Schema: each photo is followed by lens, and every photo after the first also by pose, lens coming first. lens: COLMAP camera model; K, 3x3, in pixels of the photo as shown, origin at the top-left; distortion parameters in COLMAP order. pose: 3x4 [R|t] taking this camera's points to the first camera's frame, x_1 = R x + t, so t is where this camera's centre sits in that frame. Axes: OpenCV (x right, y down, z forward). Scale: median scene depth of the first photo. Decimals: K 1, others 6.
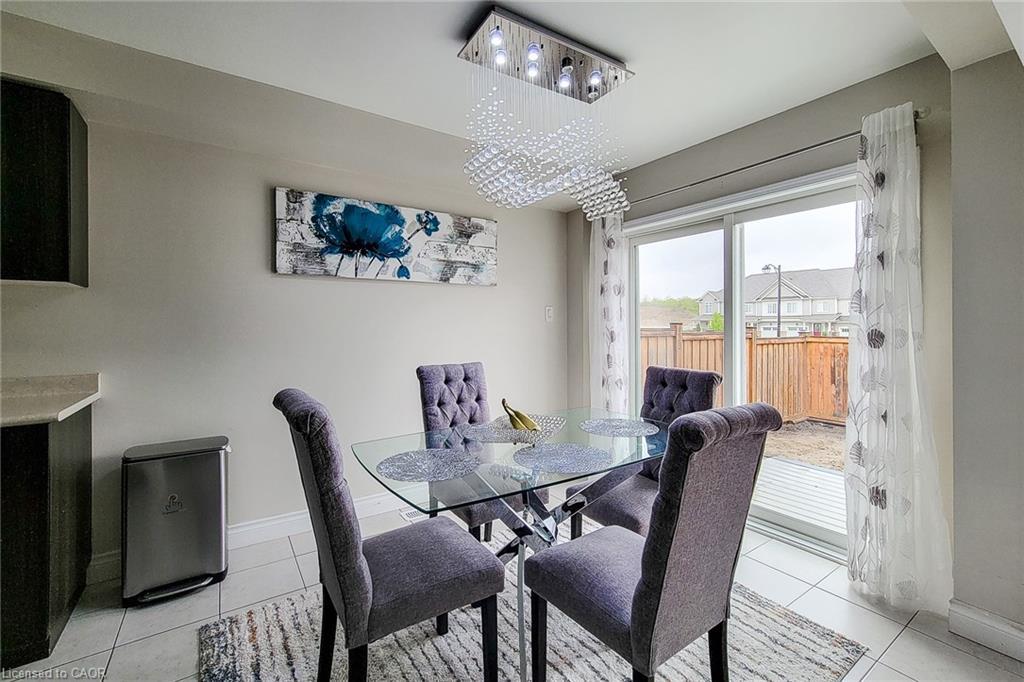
lens RADIAL K [[431.7, 0, 507.4], [0, 431.7, 327.5], [0, 0, 1]] dist [0.005177, -0.000482]
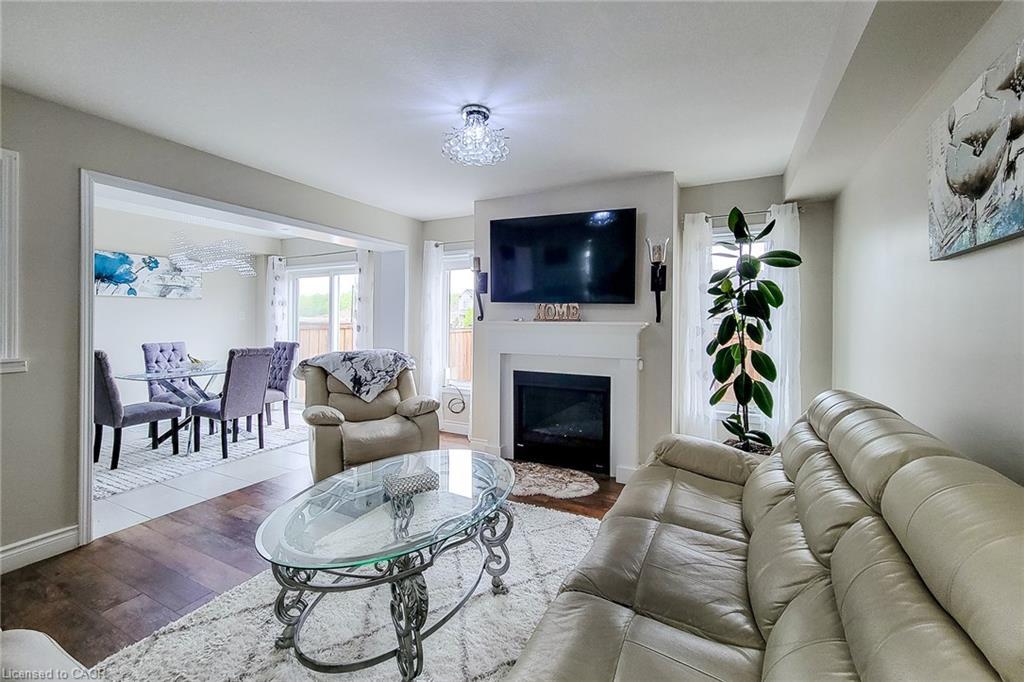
lens RADIAL K [[431.7, 0, 504.3], [0, 431.7, 318.6], [0, 0, 1]] dist [0.005177, -0.000482]
pose [[0.879377, 0.006913, 0.476076, 0.248431], [-0.003175, 0.999957, -0.008656, -0.010462], [-0.476116, 0.006100, 0.879362, -1.252130]]
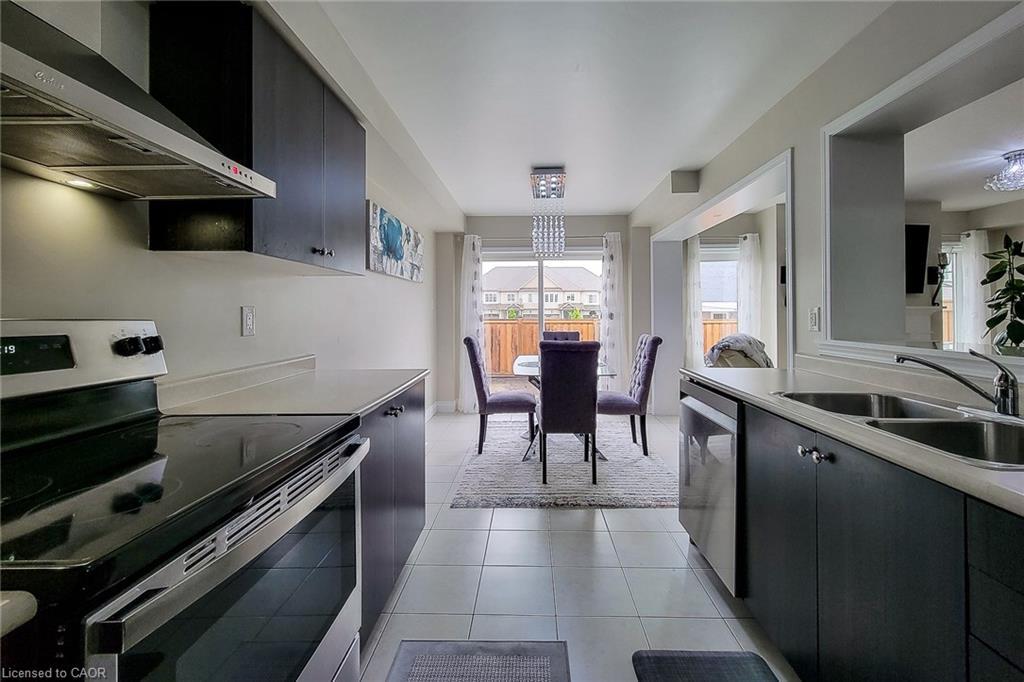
lens RADIAL K [[431.7, 0, 526.6], [0, 431.7, 309.0], [0, 0, 1]] dist [0.005177, -0.000482]
pose [[0.572861, 0.005795, 0.819632, -1.121739], [0.008044, 0.999887, -0.012692, 0.006847], [-0.819613, 0.013864, 0.572750, -0.068521]]
